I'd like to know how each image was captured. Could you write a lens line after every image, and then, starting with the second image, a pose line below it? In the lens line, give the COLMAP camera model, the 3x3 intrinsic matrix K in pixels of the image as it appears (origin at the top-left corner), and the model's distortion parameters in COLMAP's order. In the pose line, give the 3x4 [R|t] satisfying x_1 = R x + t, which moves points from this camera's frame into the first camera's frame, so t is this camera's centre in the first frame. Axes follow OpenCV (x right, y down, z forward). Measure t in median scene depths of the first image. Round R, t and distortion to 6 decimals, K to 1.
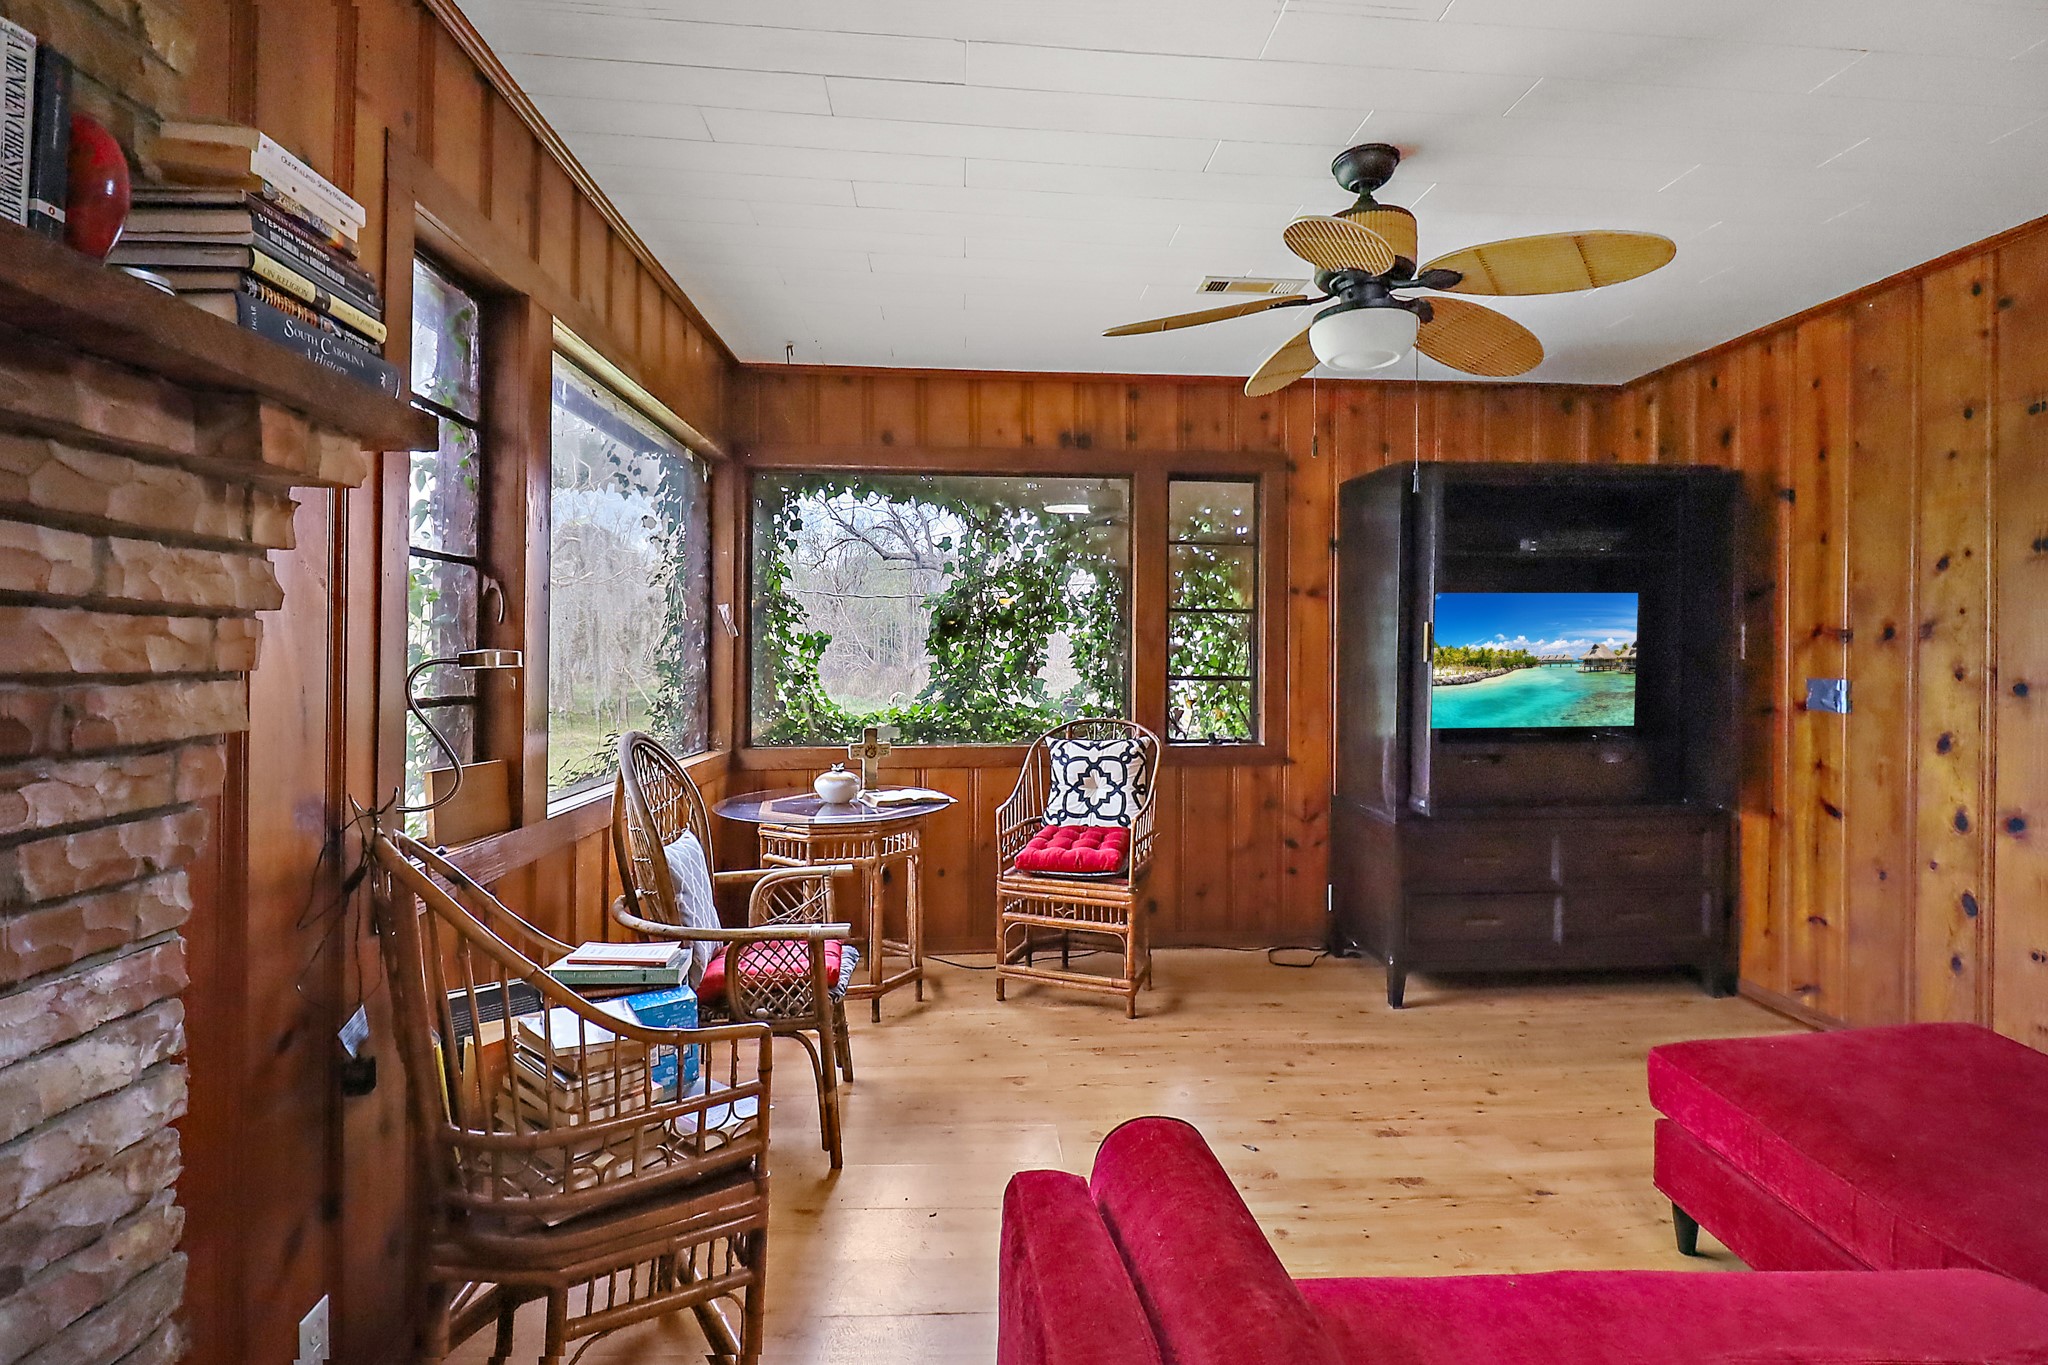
lens RADIAL K [[947.6, 0, 1028.7], [0, 947.6, 655.9], [0, 0, 1]] dist [0.013042, -0.014984]
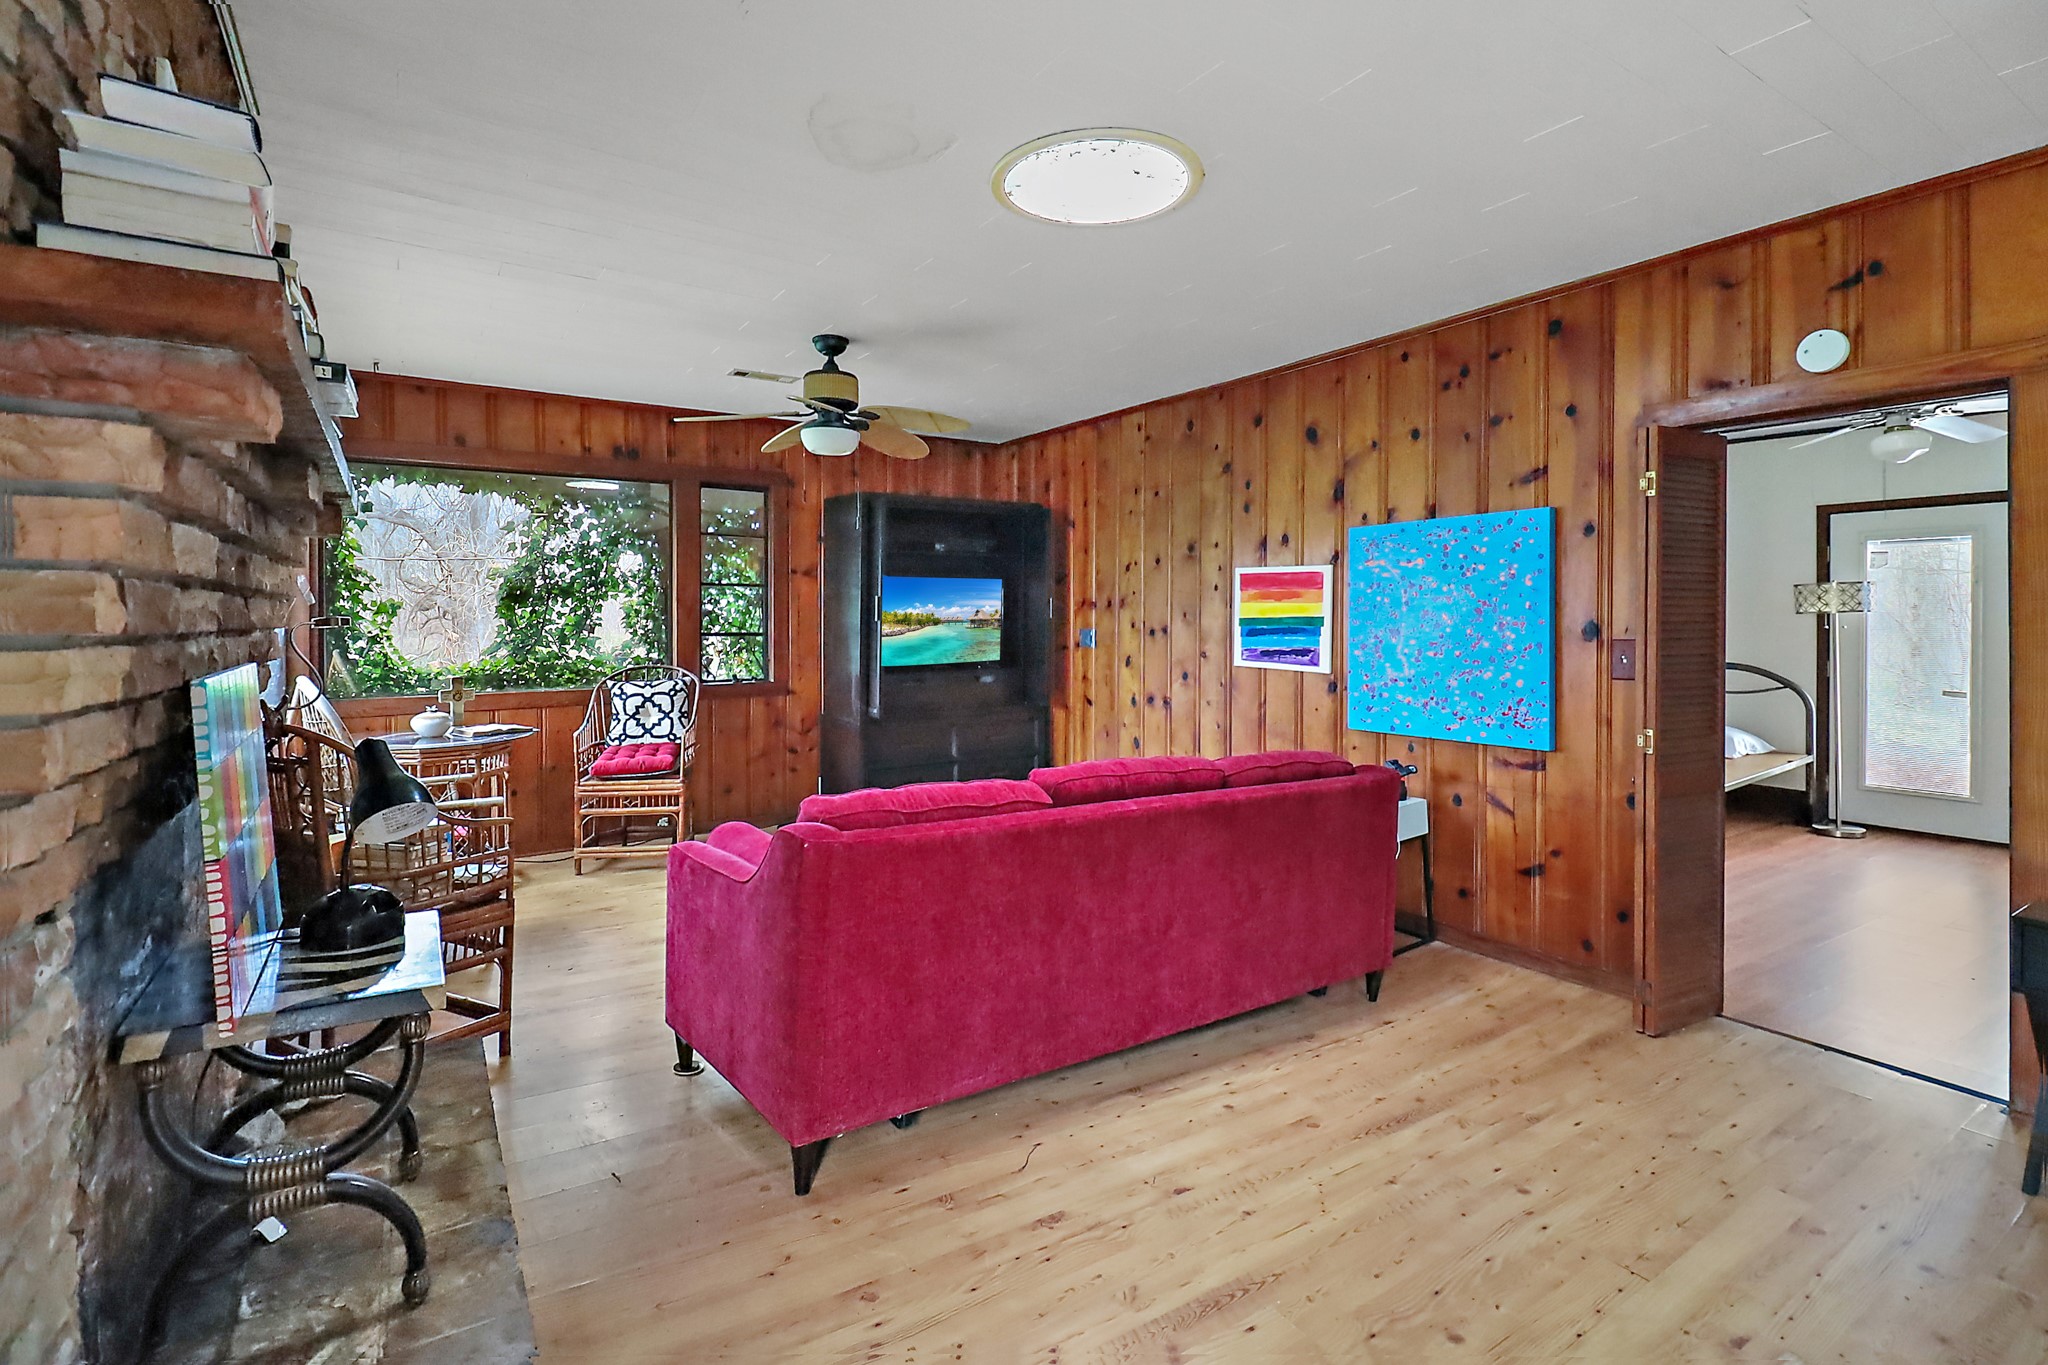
lens RADIAL K [[958.4, 0, 1026.1], [0, 958.4, 626.0], [0, 0, 1]] dist [0.012580, -0.011090]
pose [[0.874157, -0.009717, 0.485547, -0.114509], [0.004993, 0.999927, 0.011022, -0.001687], [-0.485619, -0.007210, 0.874141, -0.426738]]
